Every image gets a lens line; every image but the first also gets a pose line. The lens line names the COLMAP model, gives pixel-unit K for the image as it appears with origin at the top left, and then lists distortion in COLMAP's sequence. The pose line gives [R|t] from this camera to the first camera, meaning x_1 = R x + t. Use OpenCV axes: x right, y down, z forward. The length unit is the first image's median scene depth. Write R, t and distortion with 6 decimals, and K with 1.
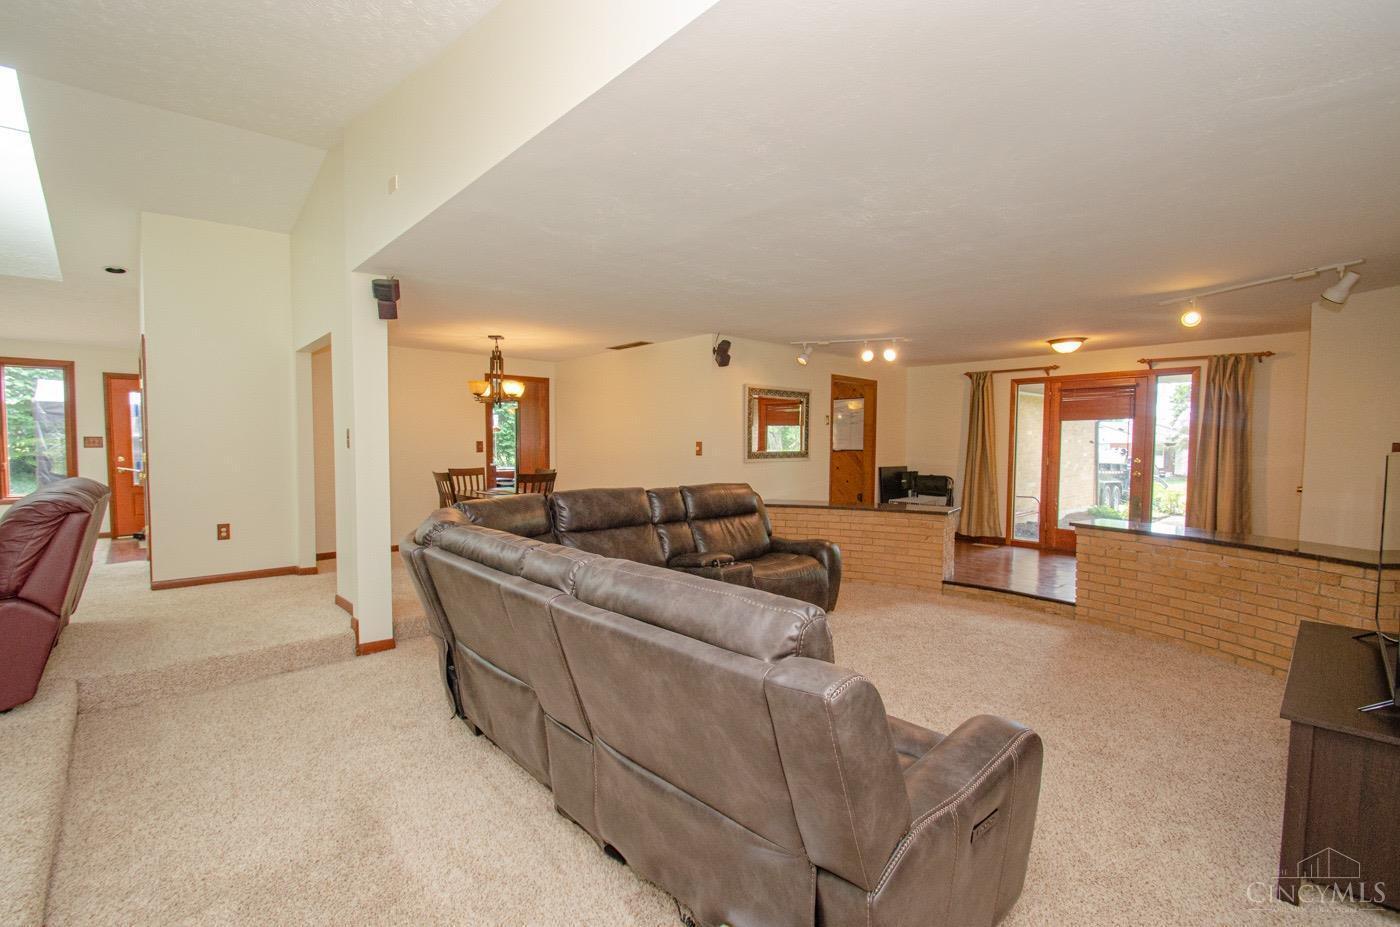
lens RADIAL K [[611.0, 0, 683.3], [0, 611.0, 472.8], [0, 0, 1]] dist [0.012801, -0.015361]
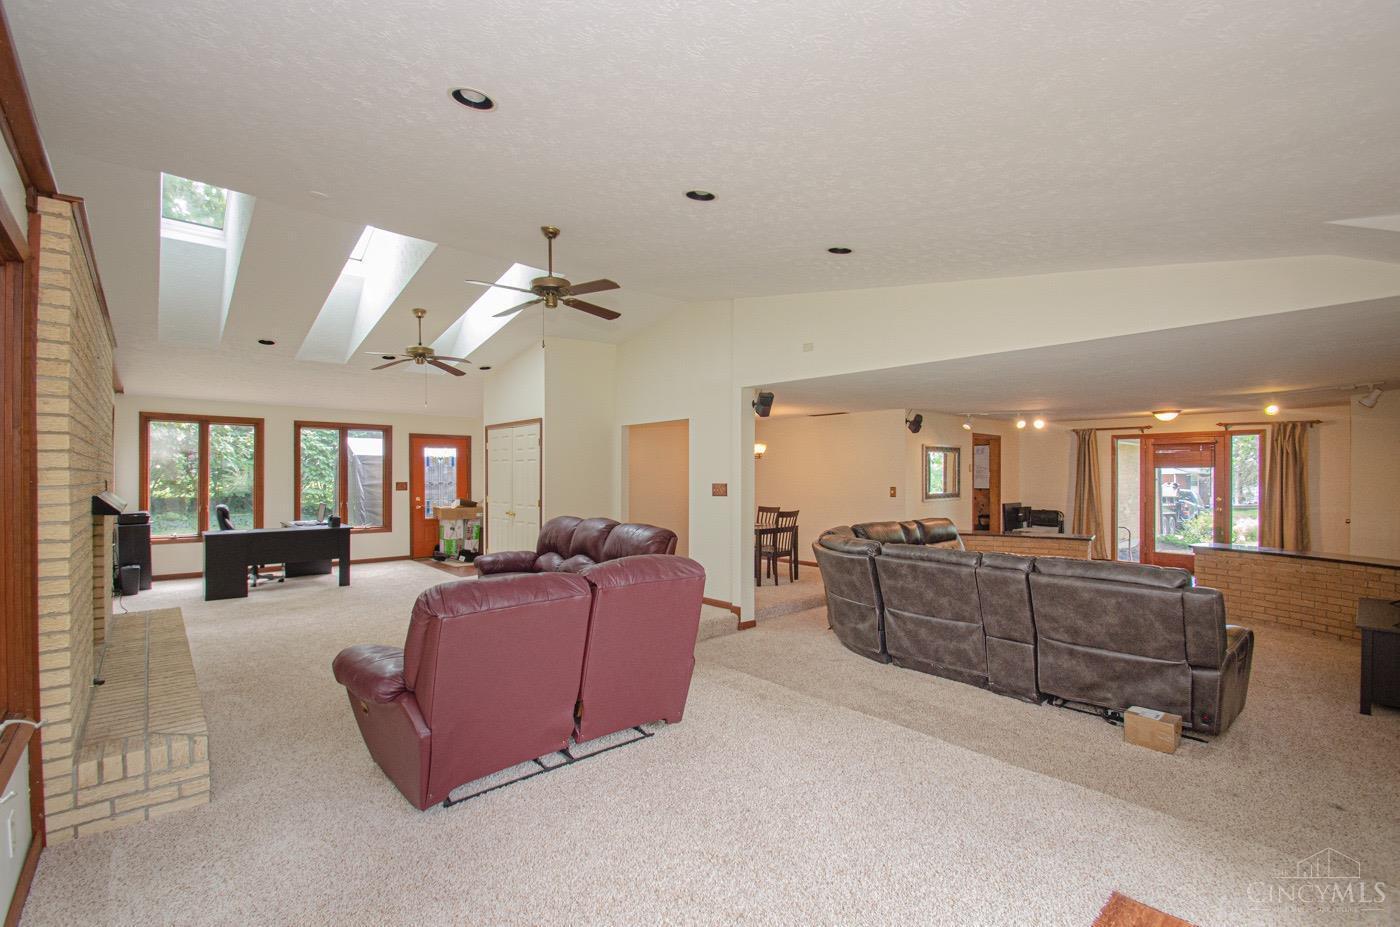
lens RADIAL K [[611.0, 0, 683.3], [0, 611.0, 472.8], [0, 0, 1]] dist [0.012801, -0.015361]
pose [[0.999683, -0.003716, -0.024895, -0.386703], [0.002506, 0.998823, -0.048431, -0.016478], [0.025045, 0.048353, 0.998516, -0.353437]]
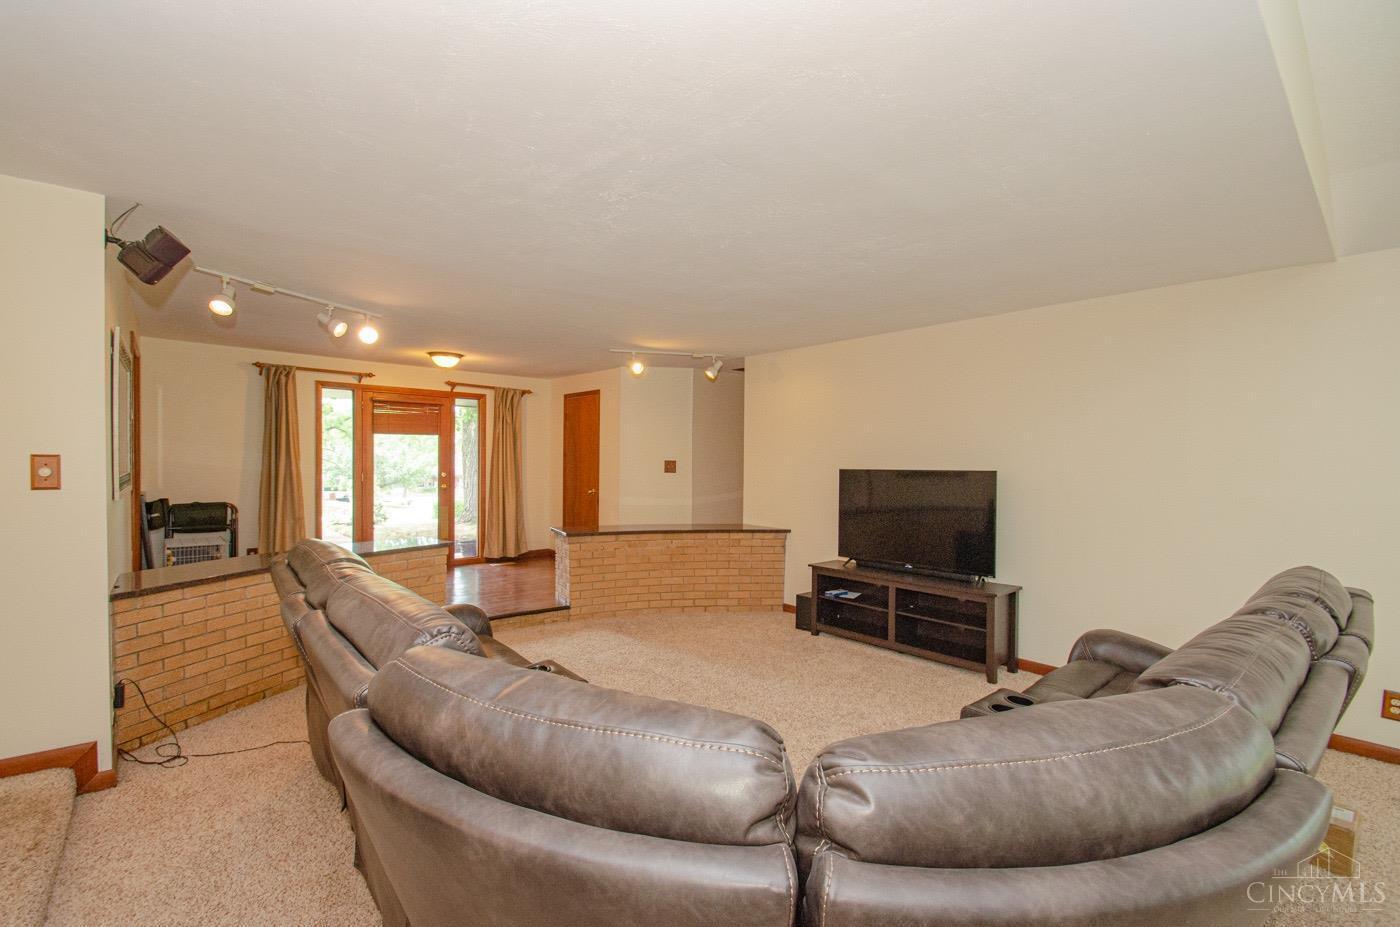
lens RADIAL K [[611.0, 0, 683.3], [0, 611.0, 472.8], [0, 0, 1]] dist [0.012801, -0.015361]
pose [[0.043416, -0.022405, 0.998806, -0.326553], [0.035922, 0.999137, 0.020851, -0.030965], [-0.998411, 0.034974, 0.044184, 0.545906]]
